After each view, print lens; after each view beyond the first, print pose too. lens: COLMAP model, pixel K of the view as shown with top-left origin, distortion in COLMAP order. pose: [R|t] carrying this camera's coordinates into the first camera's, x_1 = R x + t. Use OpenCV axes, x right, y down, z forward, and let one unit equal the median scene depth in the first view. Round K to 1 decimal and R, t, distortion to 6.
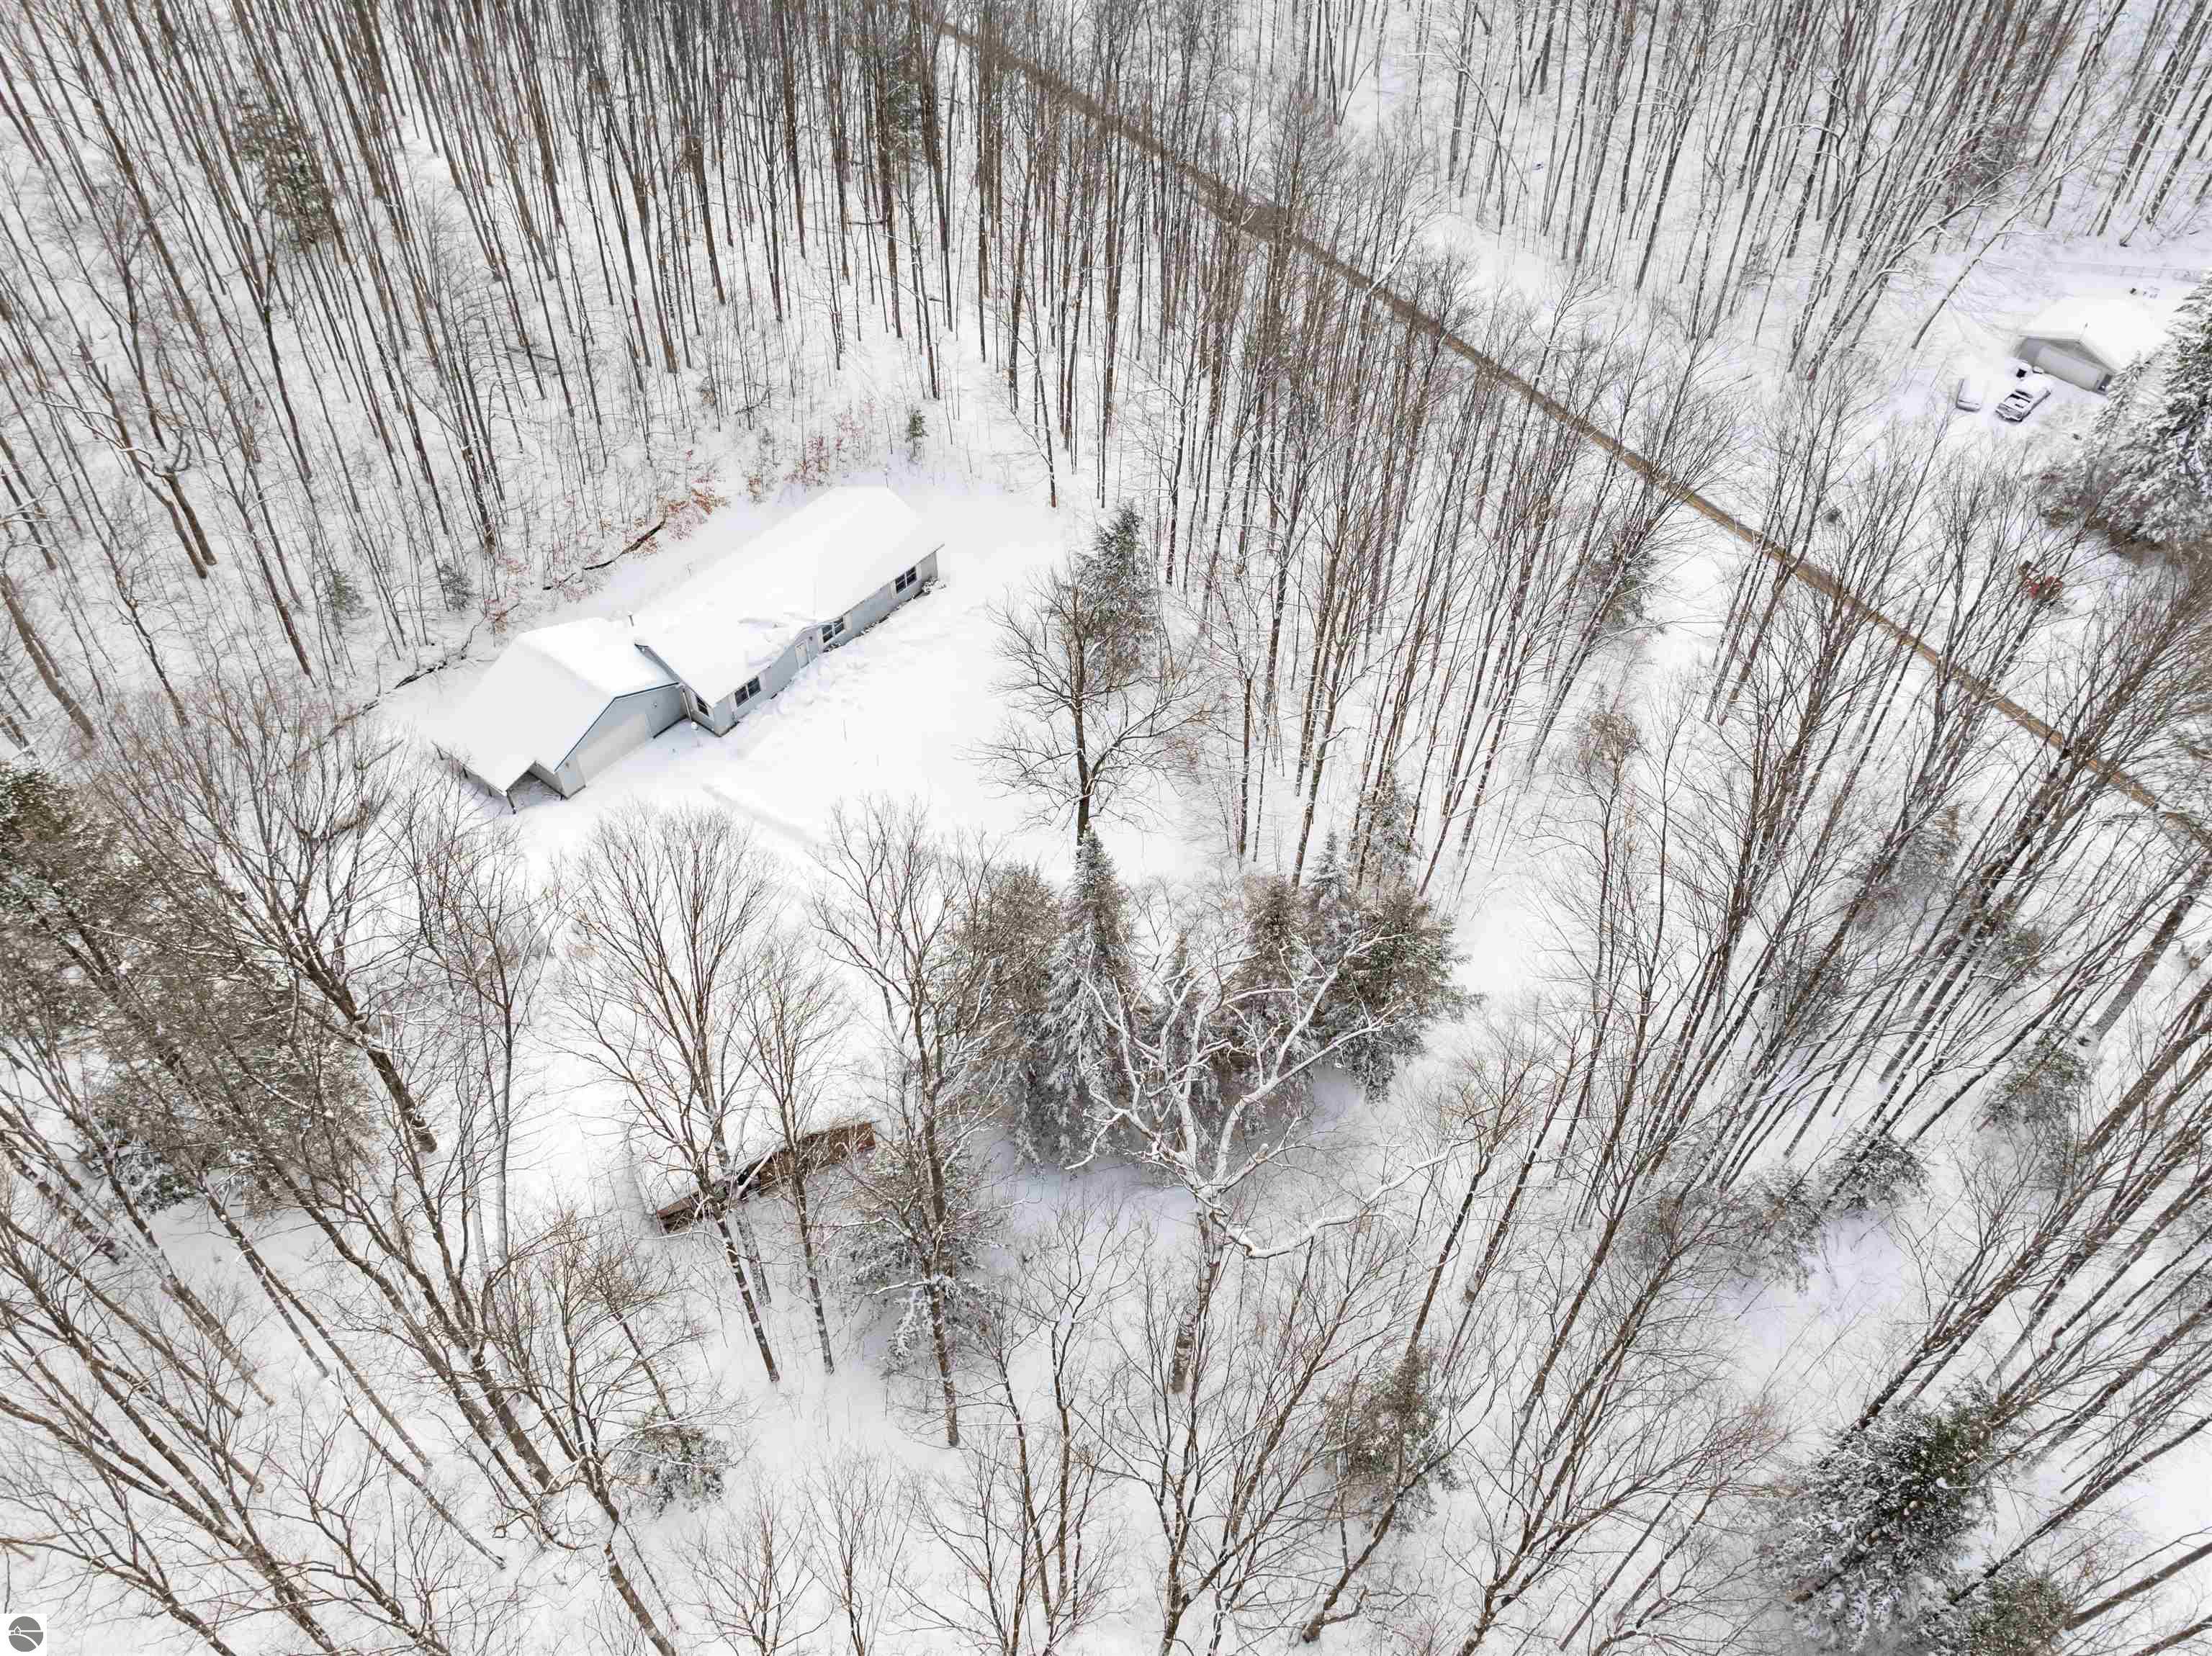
lens RADIAL K [[1560.3, 0, 1106.0], [0, 1560.3, 828.0], [0, 0, 1]] dist [-0.039748, 0.005275]
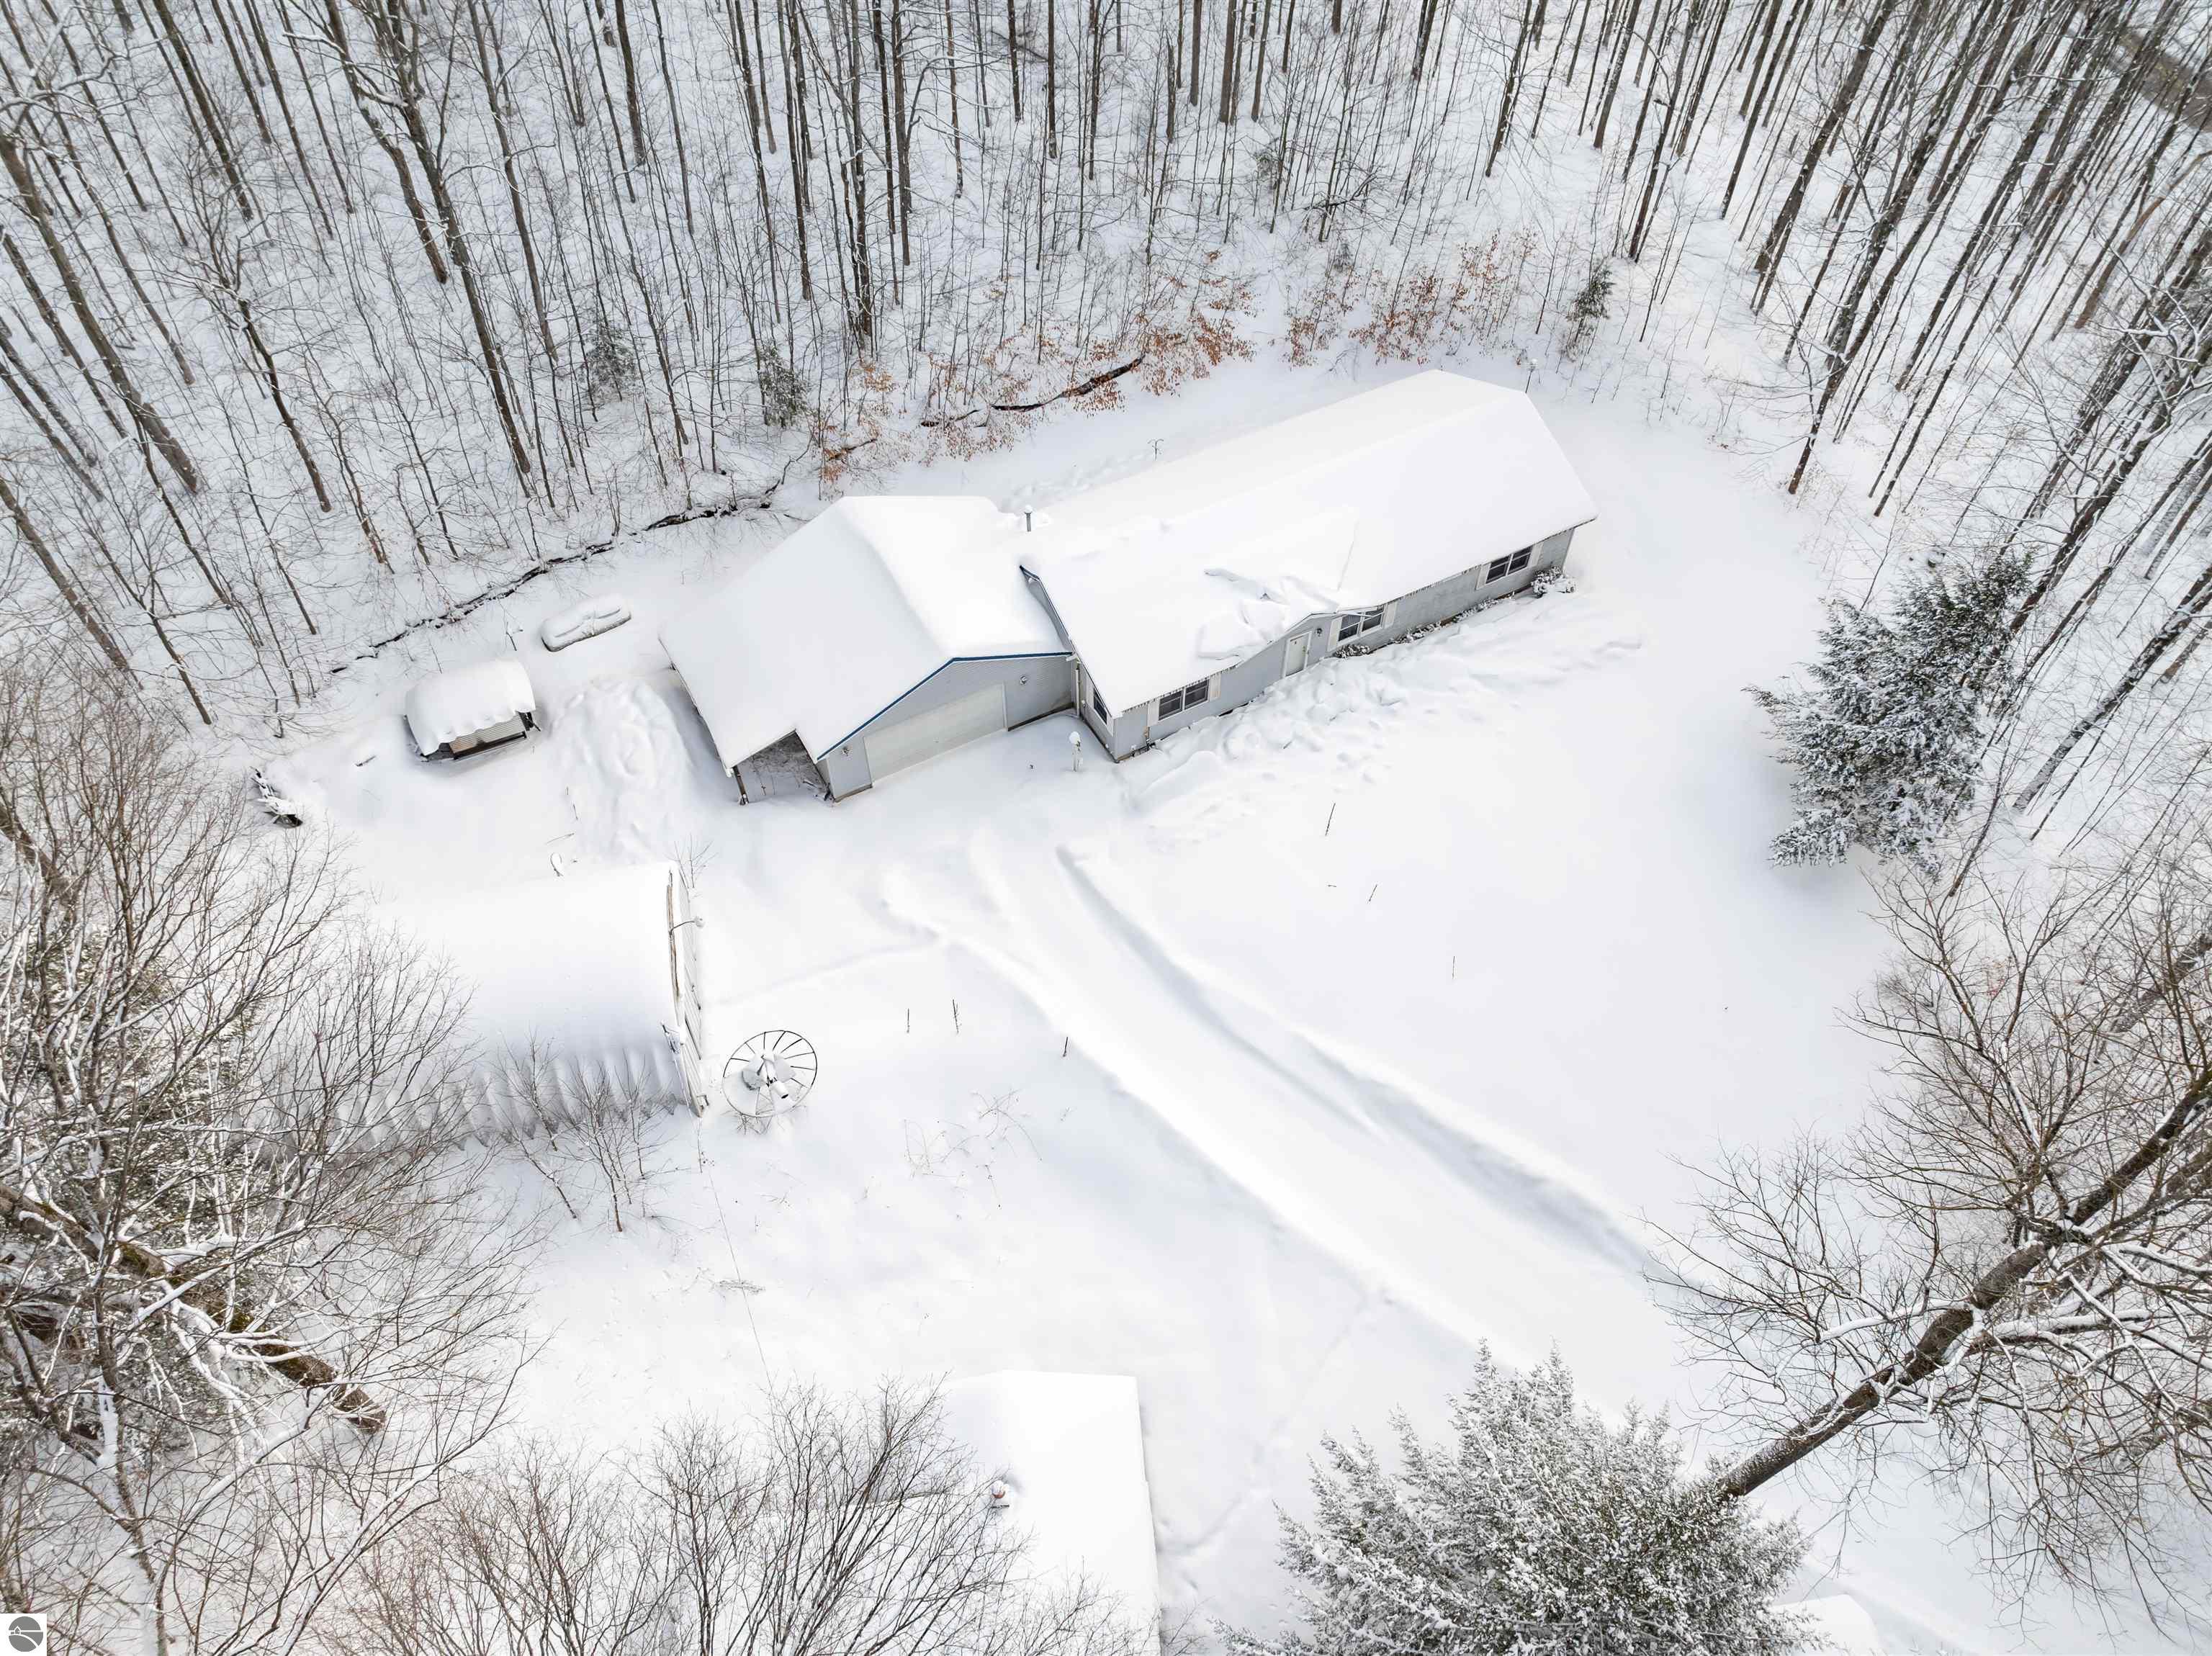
lens RADIAL K [[1560.3, 0, 1106.0], [0, 1560.3, 828.0], [0, 0, 1]] dist [-0.039748, 0.005275]
pose [[0.922378, 0.301339, -0.241690, -0.099174], [-0.278908, 0.952403, 0.123041, -0.097497], [0.267264, -0.046081, 0.962521, 0.419608]]
